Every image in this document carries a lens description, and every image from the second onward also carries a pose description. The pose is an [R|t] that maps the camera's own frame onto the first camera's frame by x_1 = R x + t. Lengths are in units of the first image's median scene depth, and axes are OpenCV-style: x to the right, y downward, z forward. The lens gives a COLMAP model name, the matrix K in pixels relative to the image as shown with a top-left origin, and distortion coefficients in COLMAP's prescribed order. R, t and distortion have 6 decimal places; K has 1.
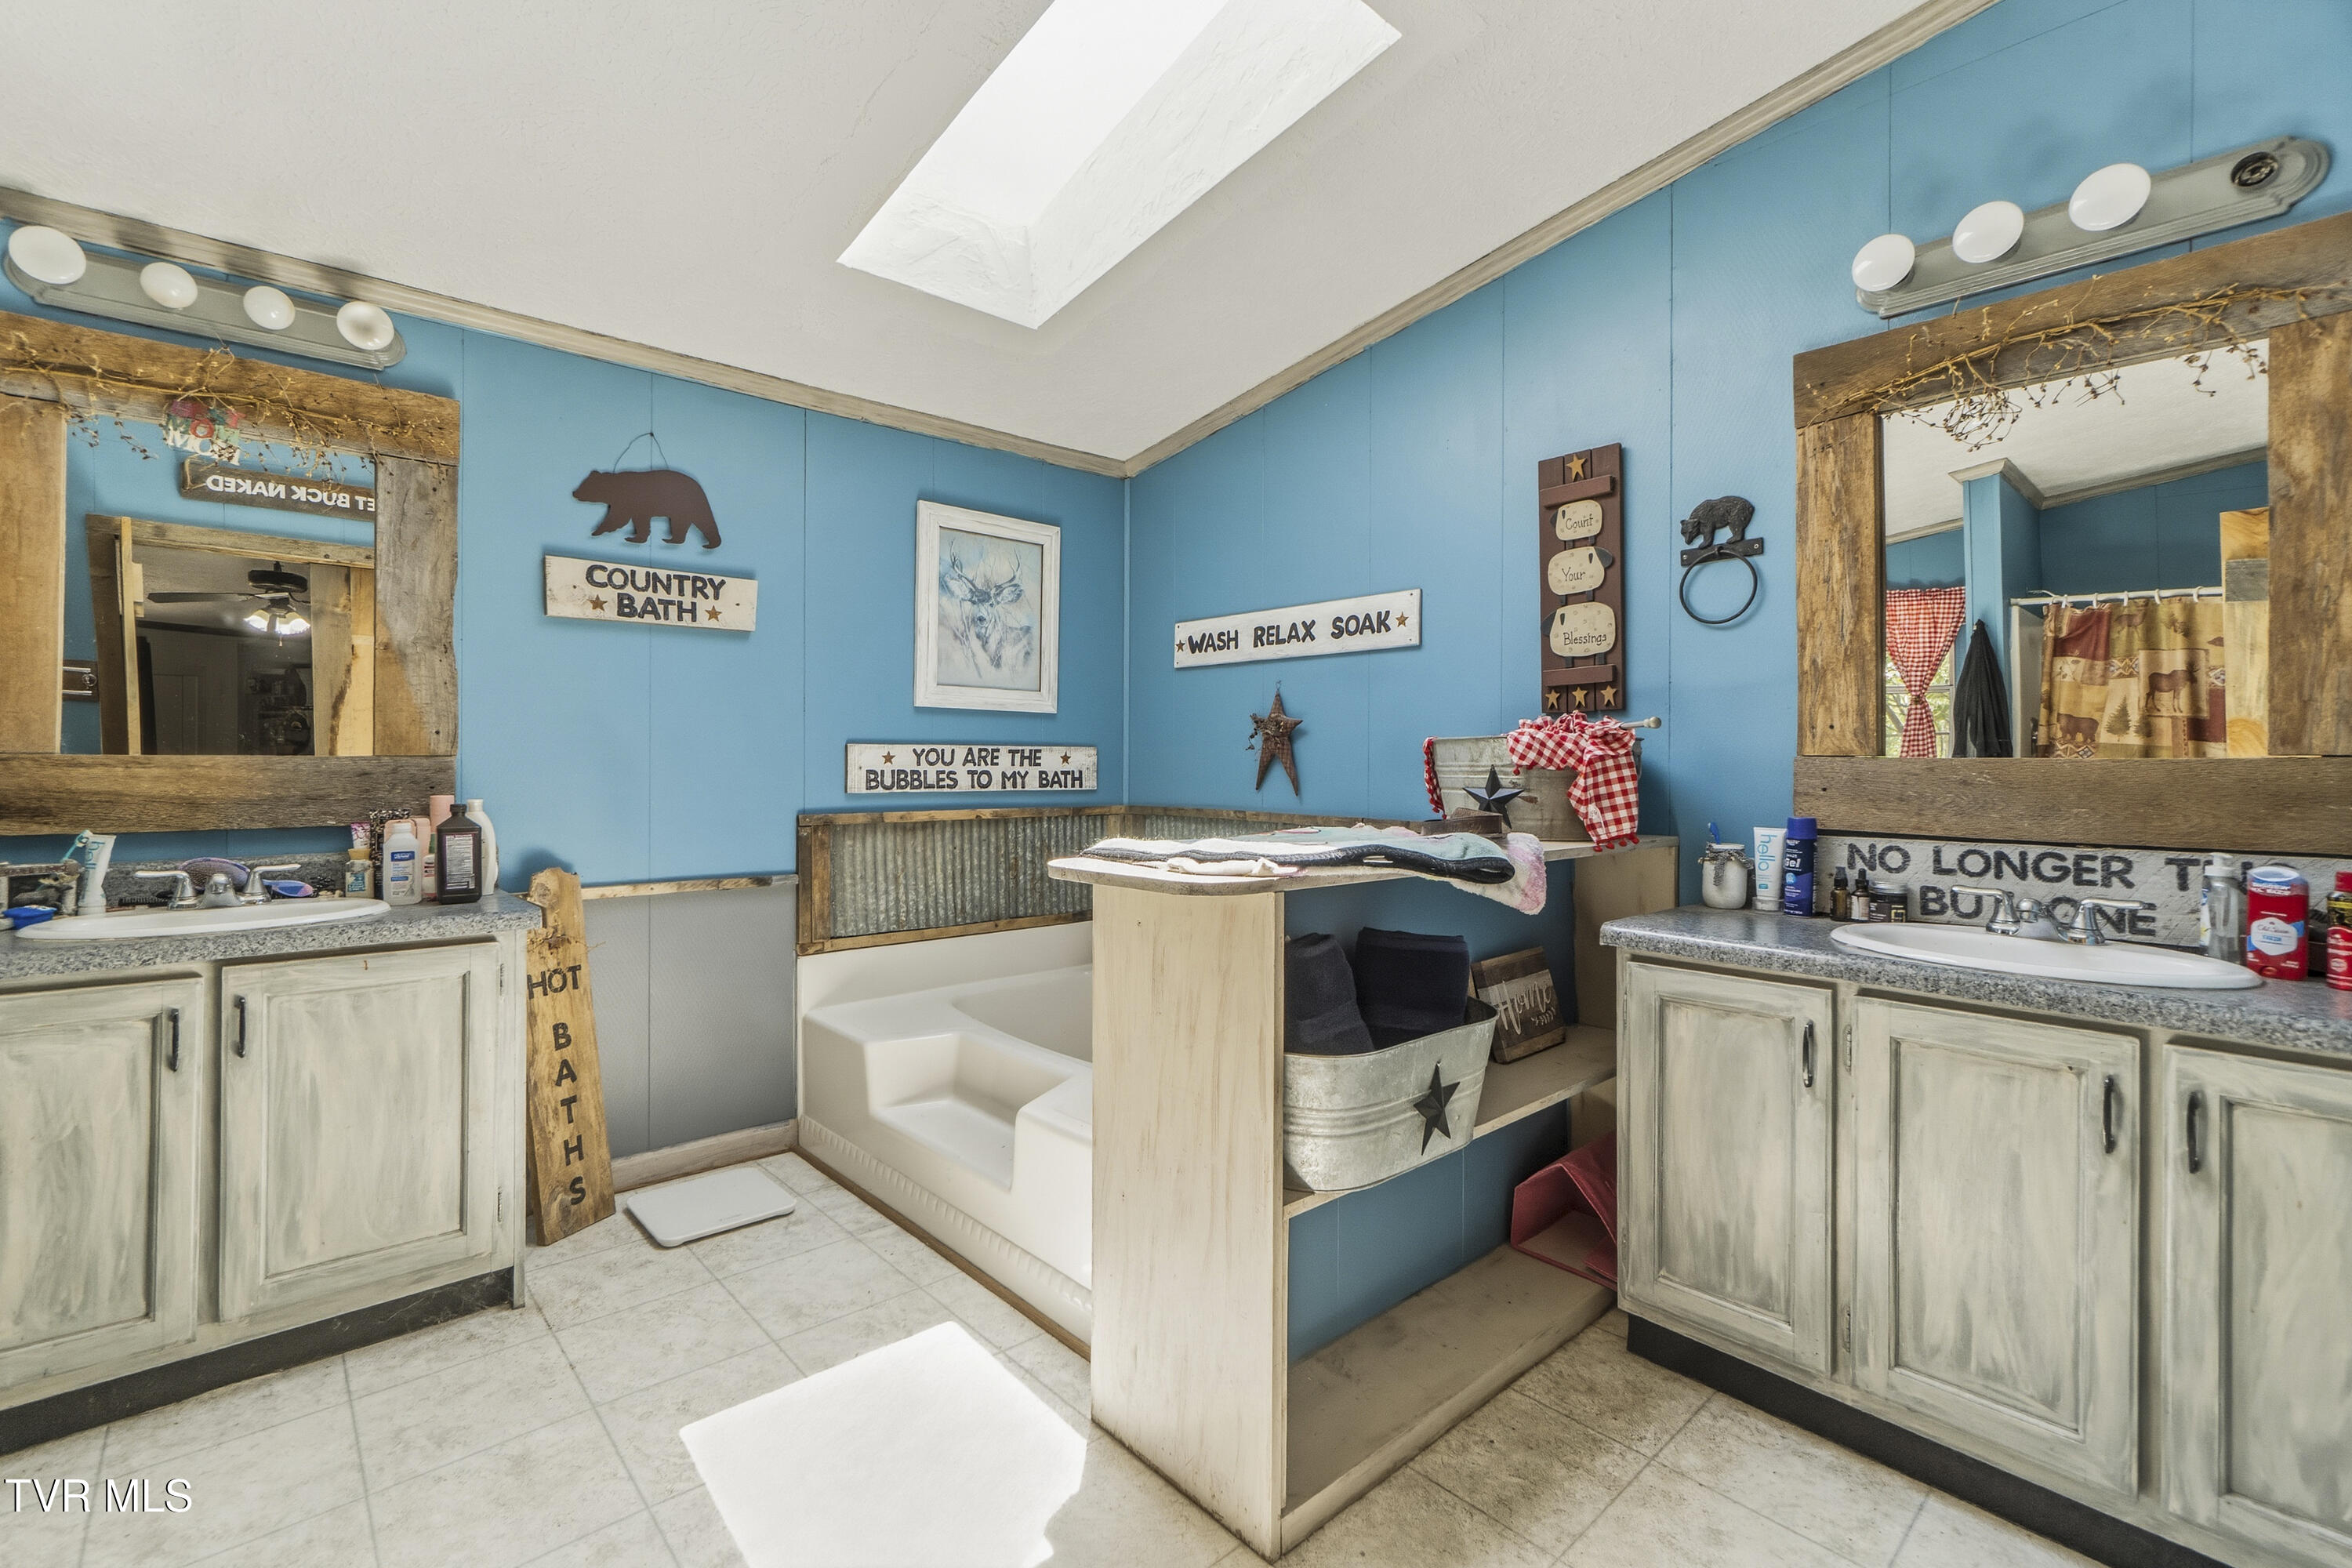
lens RADIAL K [[1004.2, 0, 1139.3], [0, 1004.2, 765.5], [0, 0, 1]] dist [-0.007012, 0.000446]
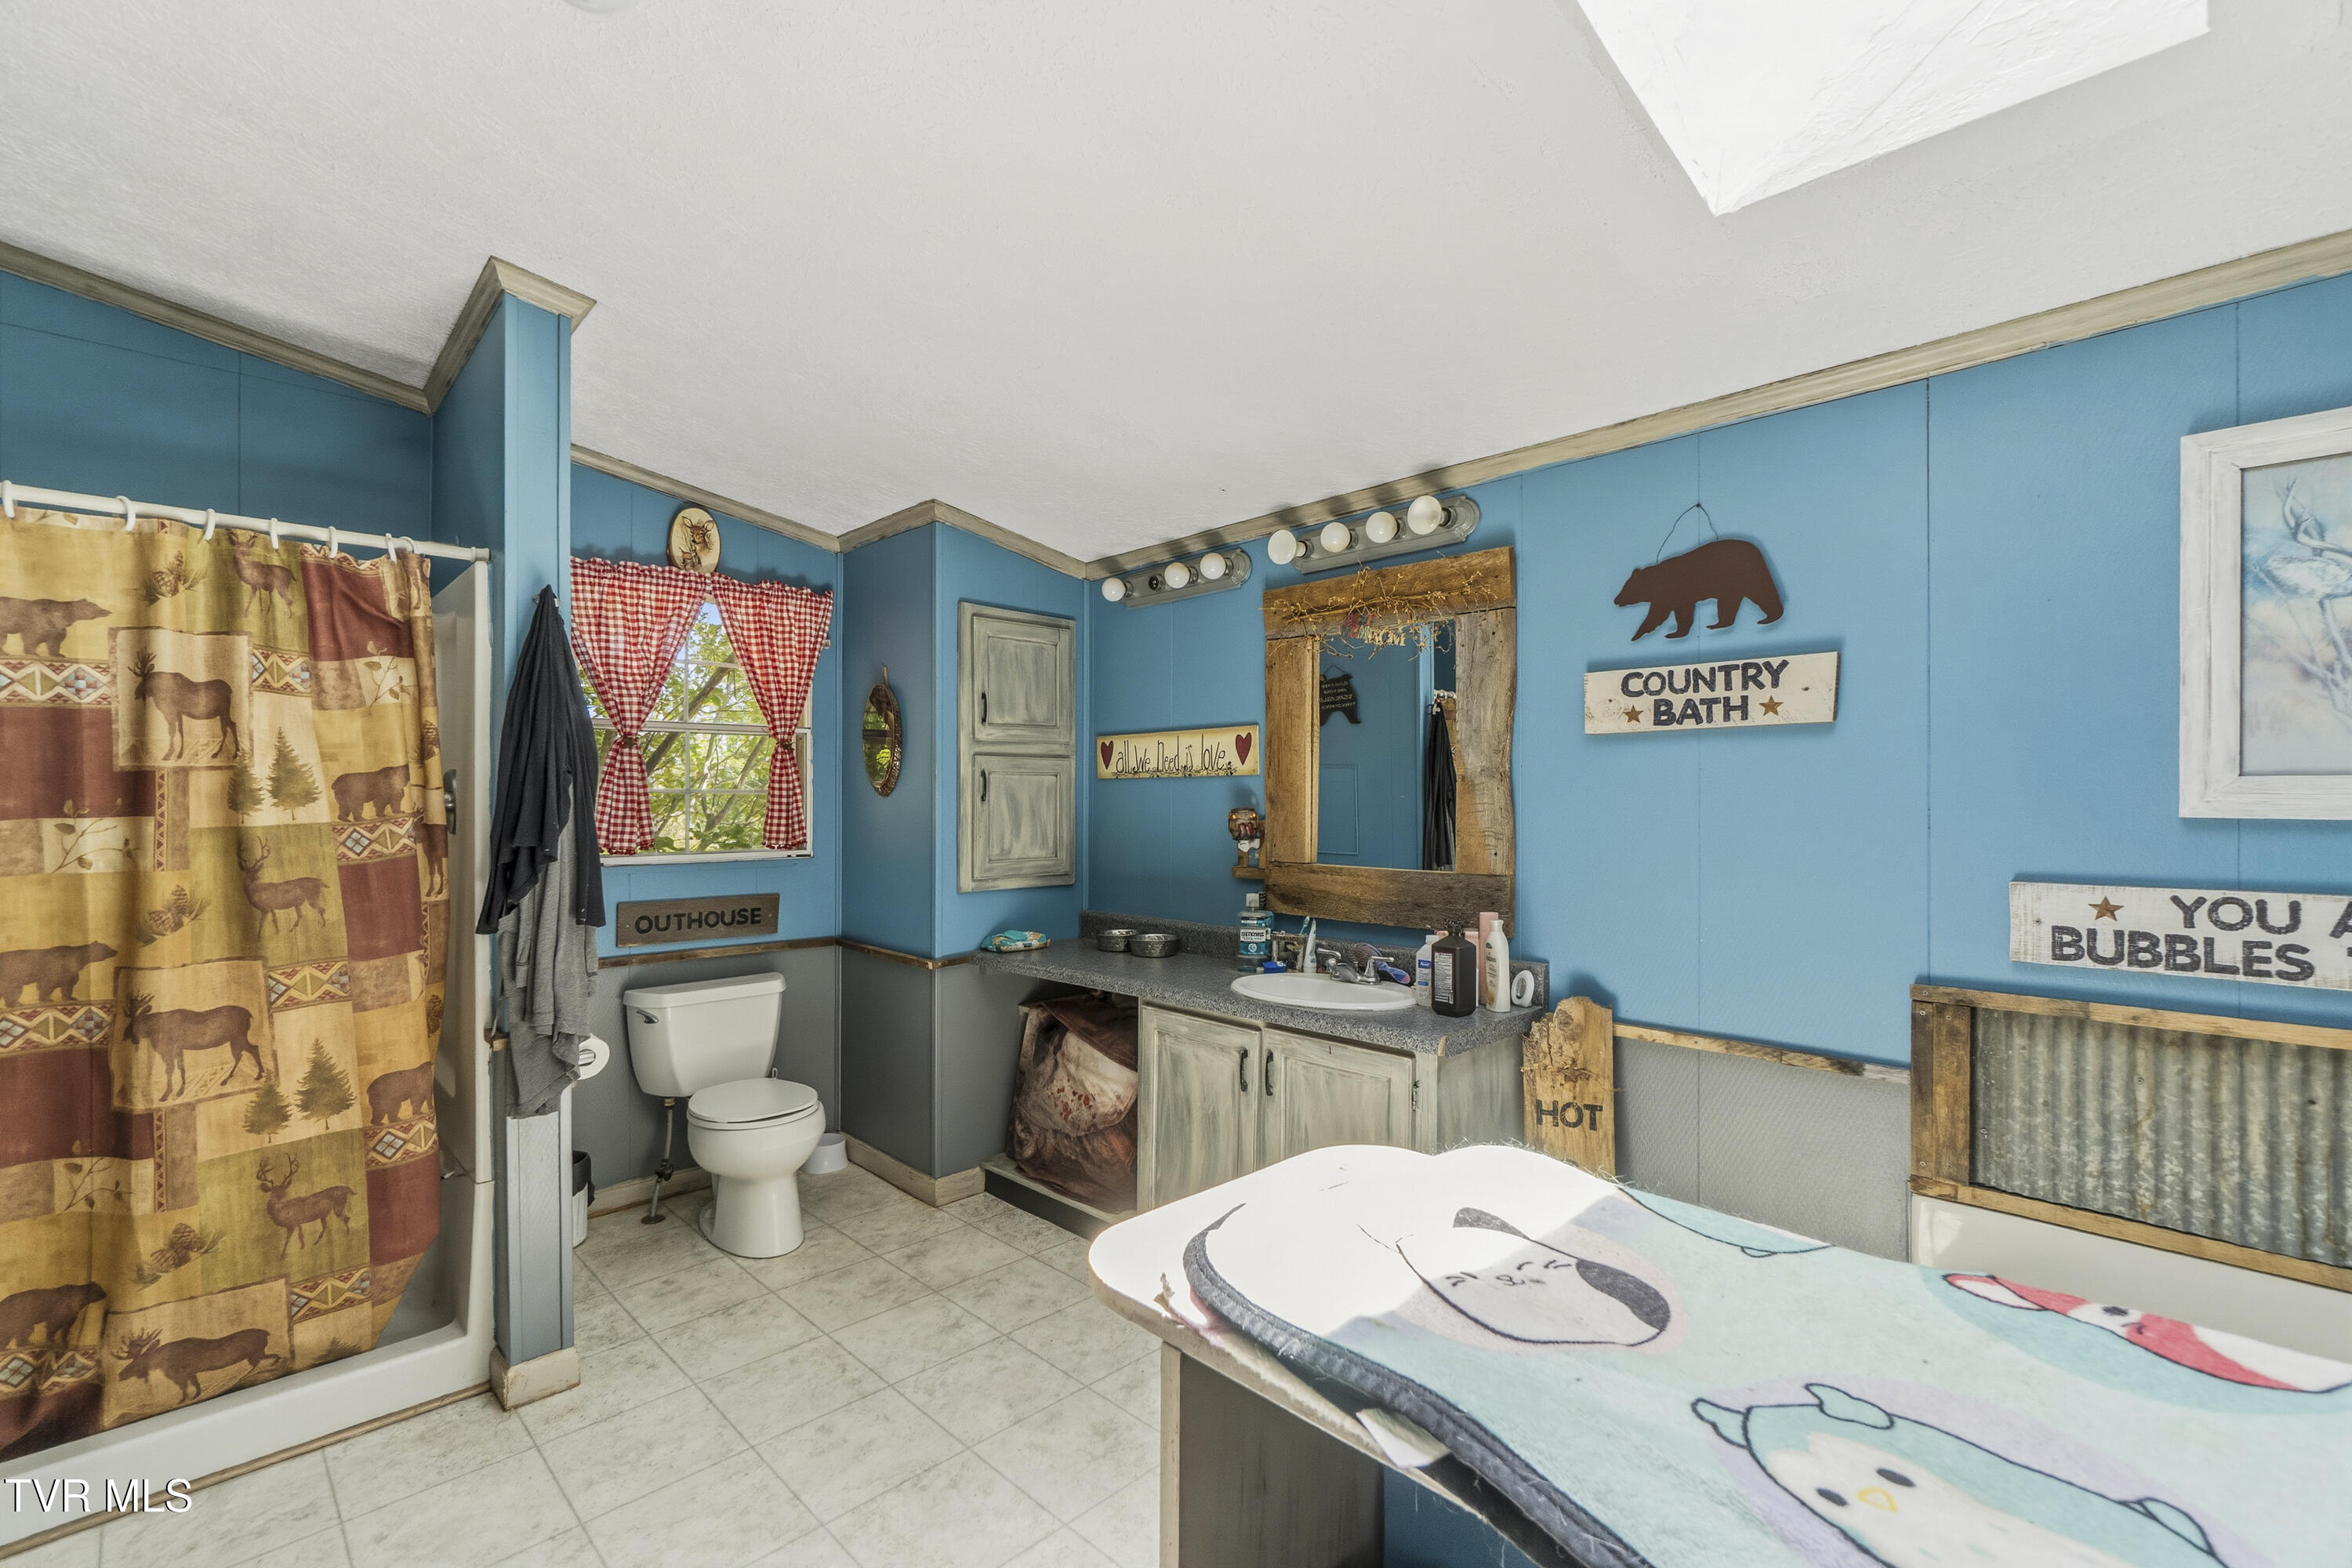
lens RADIAL K [[1010.9, 0, 1186.7], [0, 1010.9, 806.8], [0, 0, 1]] dist [-0.000504, 0.000224]
pose [[0.085929, -0.000307, -0.996301, 0.340105], [-0.009358, 0.999956, -0.001115, -0.073531], [0.996257, 0.009419, 0.085922, 0.518983]]
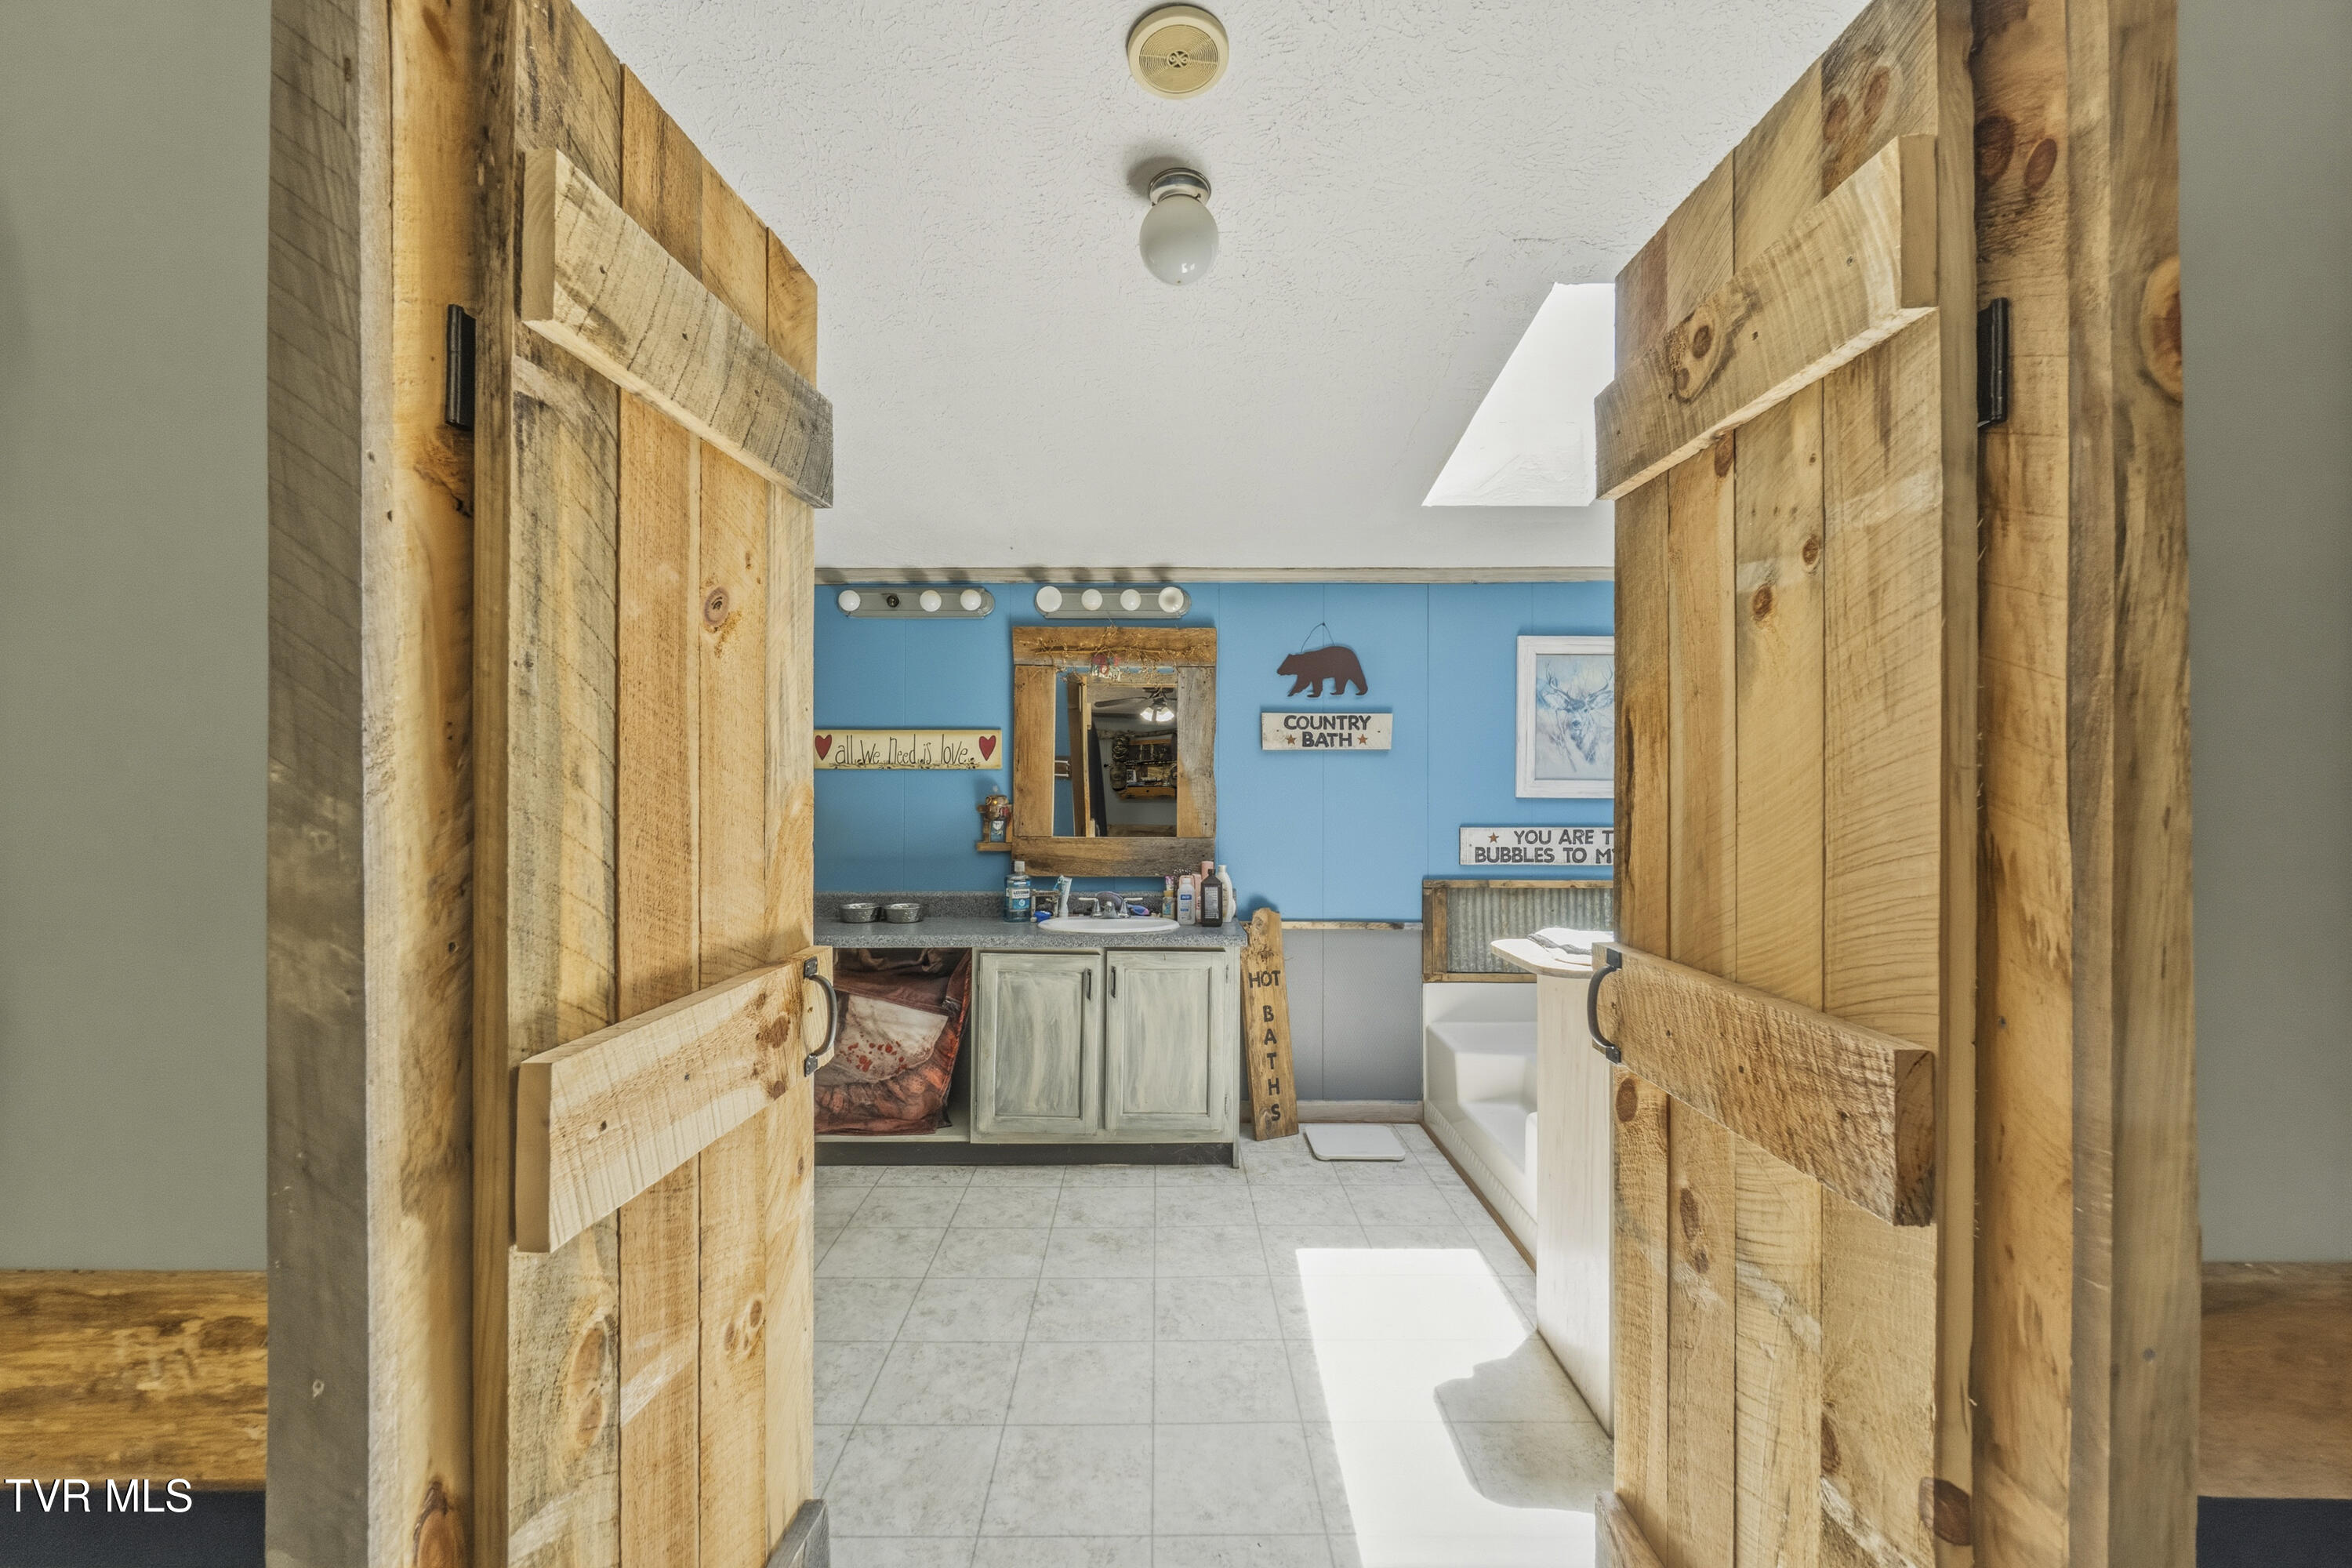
lens RADIAL K [[979.3, 0, 1180.9], [0, 979.3, 779.5], [0, 0, 1]] dist [-0.001008, 0.000022]
pose [[0.764522, -0.006318, -0.644566, 0.312958], [-0.003144, 0.999904, -0.013530, -0.078669], [0.644589, 0.012370, 0.764429, -0.278285]]
